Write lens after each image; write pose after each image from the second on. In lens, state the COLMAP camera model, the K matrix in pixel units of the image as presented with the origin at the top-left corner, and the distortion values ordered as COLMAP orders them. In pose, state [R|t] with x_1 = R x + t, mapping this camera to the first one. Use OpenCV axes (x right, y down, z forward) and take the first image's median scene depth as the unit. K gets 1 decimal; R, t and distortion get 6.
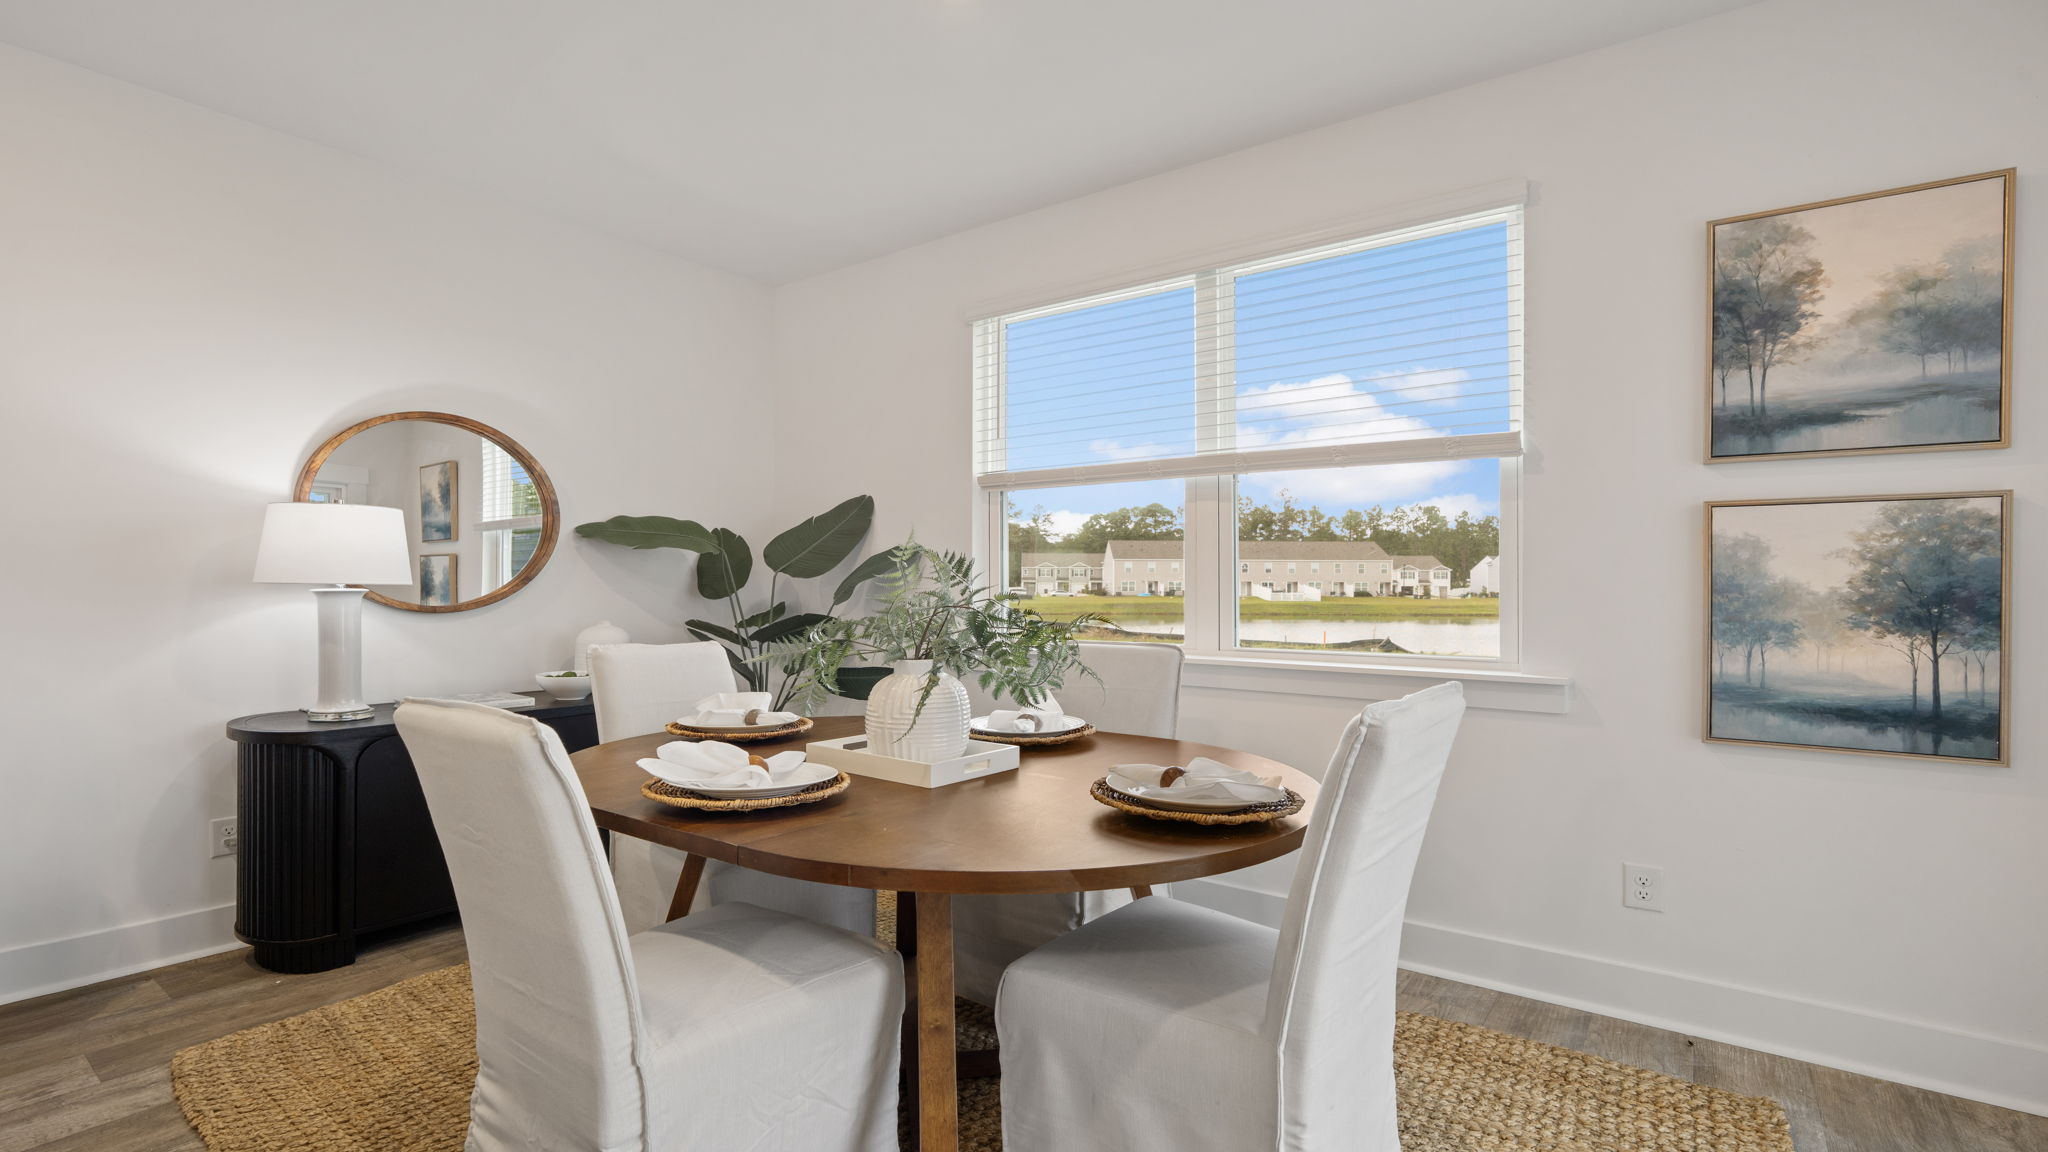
lens RADIAL K [[920.9, 0, 1028.2], [0, 920.9, 587.1], [0, 0, 1]] dist [-0.007359, 0.000873]
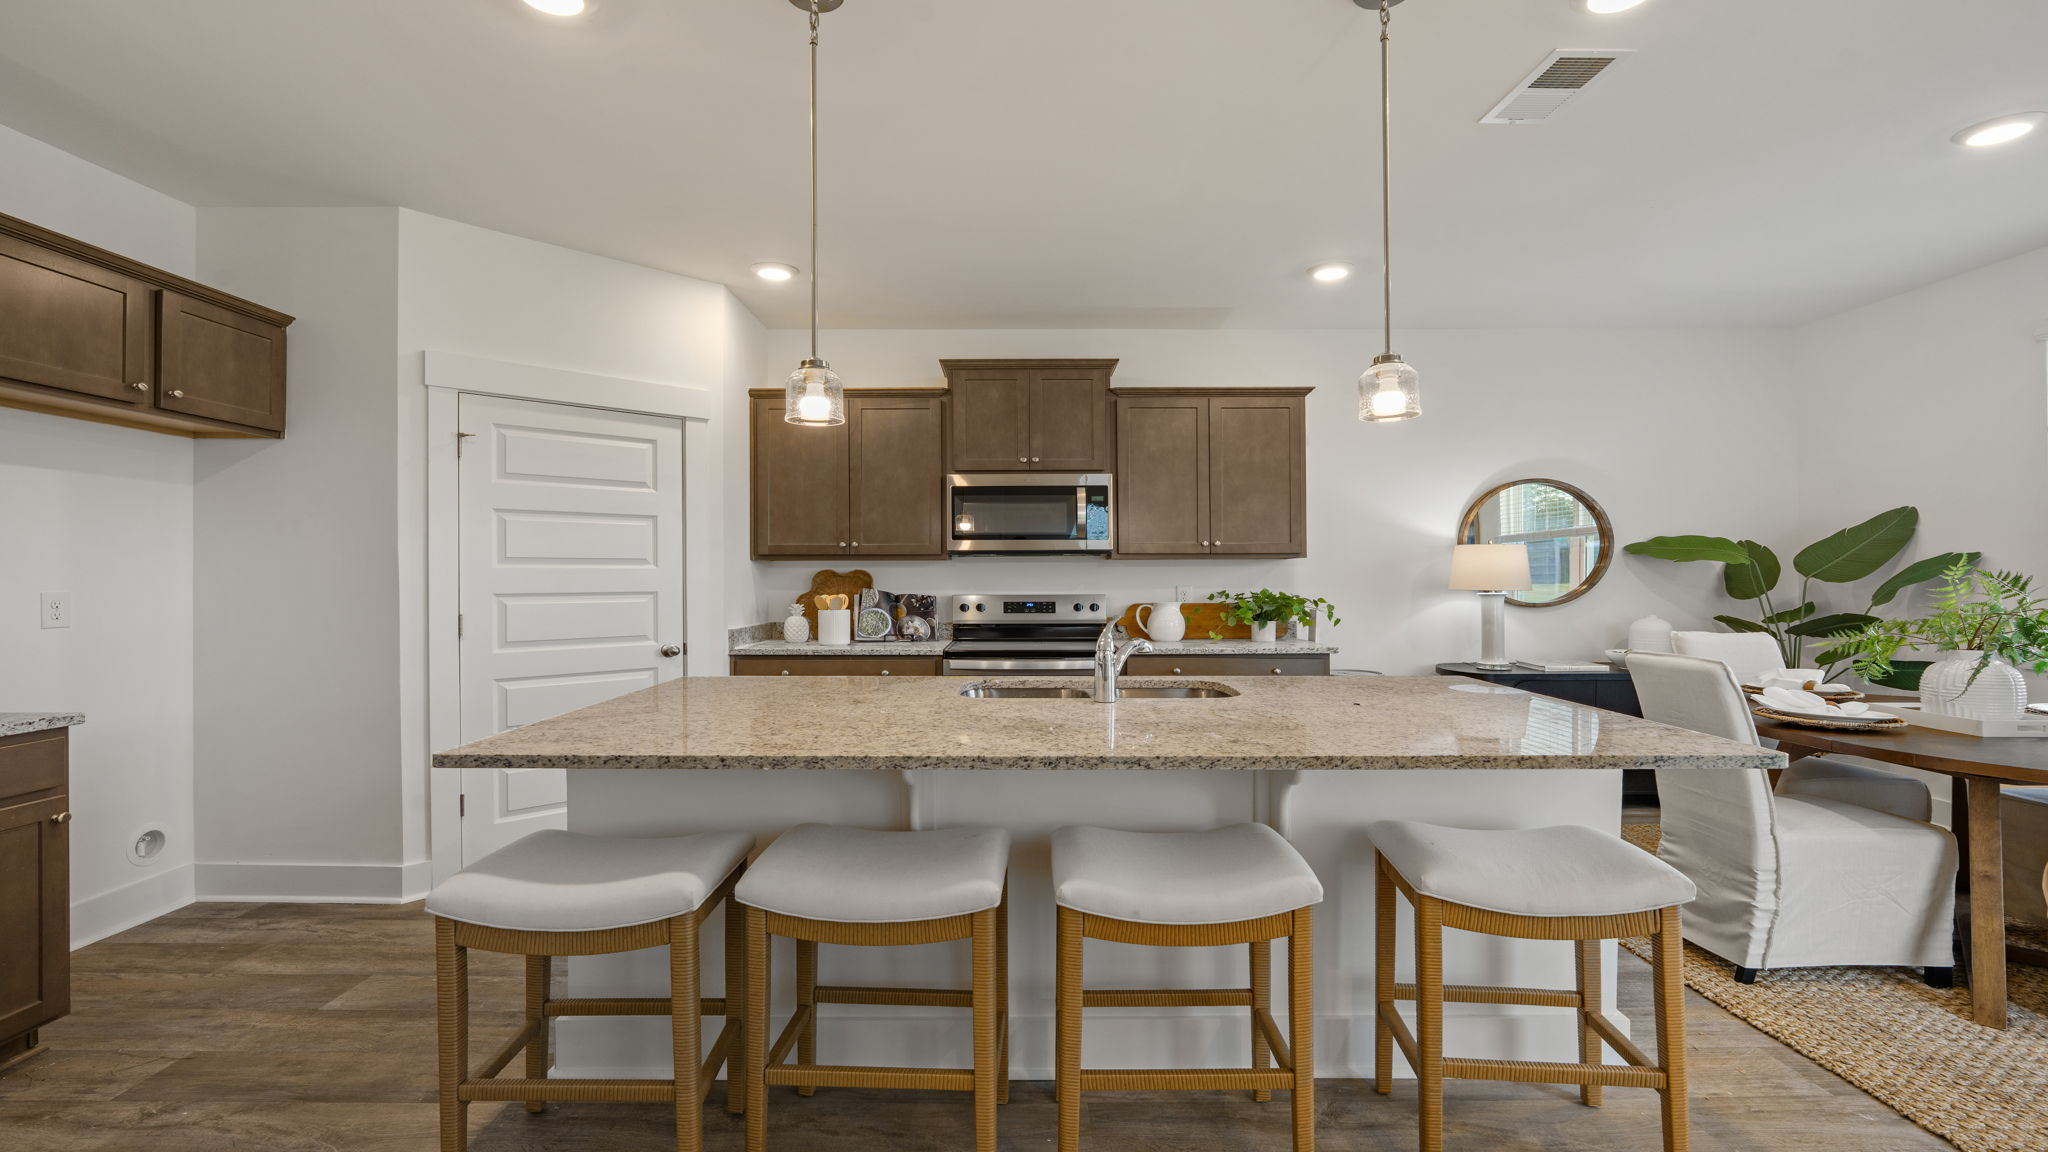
lens RADIAL K [[920.9, 0, 1017.2], [0, 920.9, 574.8], [0, 0, 1]] dist [-0.007359, 0.000873]
pose [[0.589451, -0.011217, -0.807726, 0.047353], [0.007333, 0.999937, -0.008535, -0.010362], [0.807771, -0.000893, 0.589496, -0.307998]]
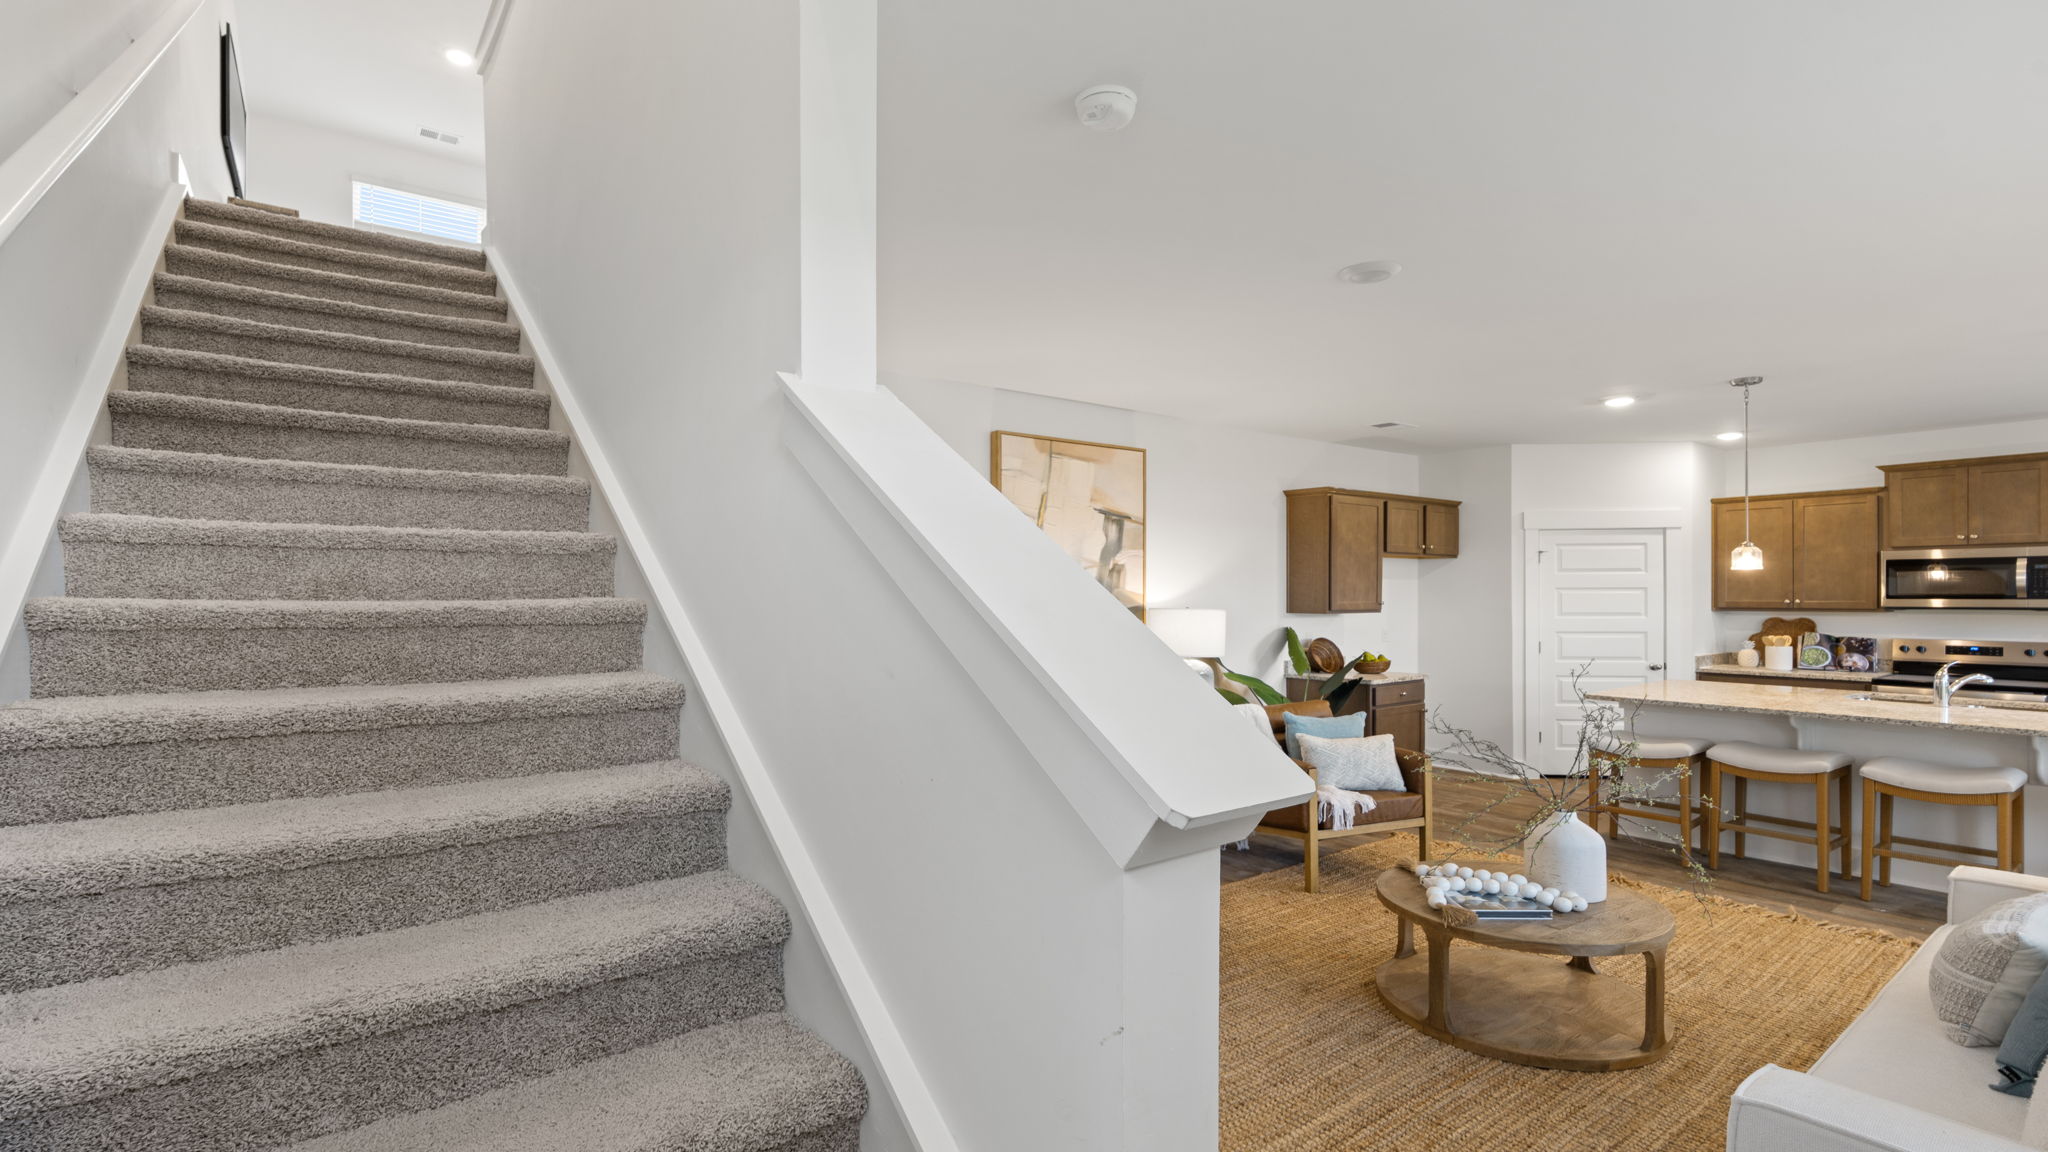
lens RADIAL K [[920.9, 0, 1040.1], [0, 920.9, 600.7], [0, 0, 1]] dist [-0.007359, 0.000873]
pose [[-0.278643, -0.001273, -0.960394, 0.626819], [0.000182, 0.999999, -0.001378, -0.040997], [0.960395, -0.000559, -0.278642, -0.519943]]
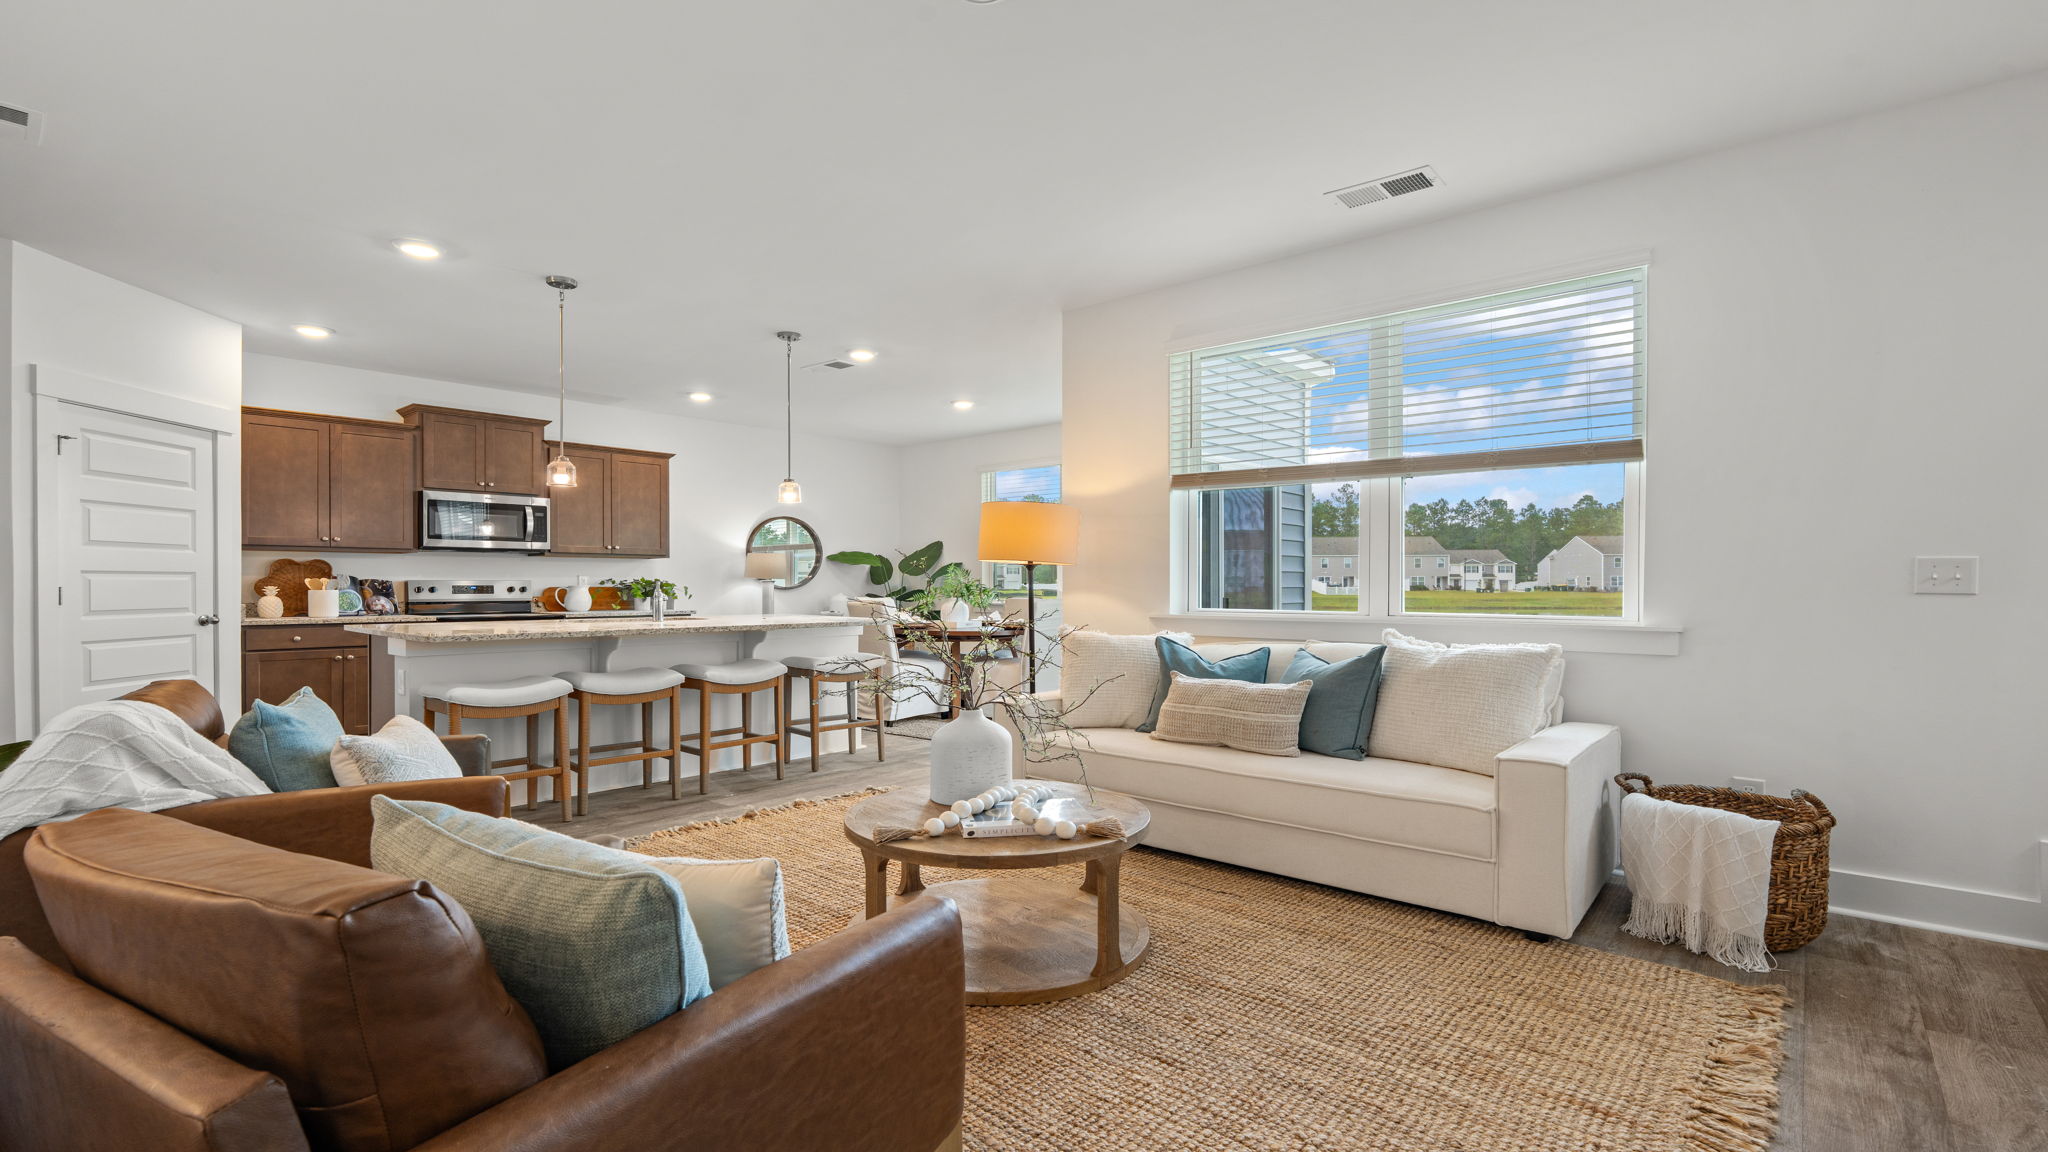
lens RADIAL K [[920.9, 0, 1019.3], [0, 920.9, 581.1], [0, 0, 1]] dist [-0.007359, 0.000873]
pose [[0.995978, -0.007297, -0.089299, 0.149770], [0.007000, 0.999969, -0.003638, 0.009021], [0.089323, 0.002998, 0.995998, -0.839697]]
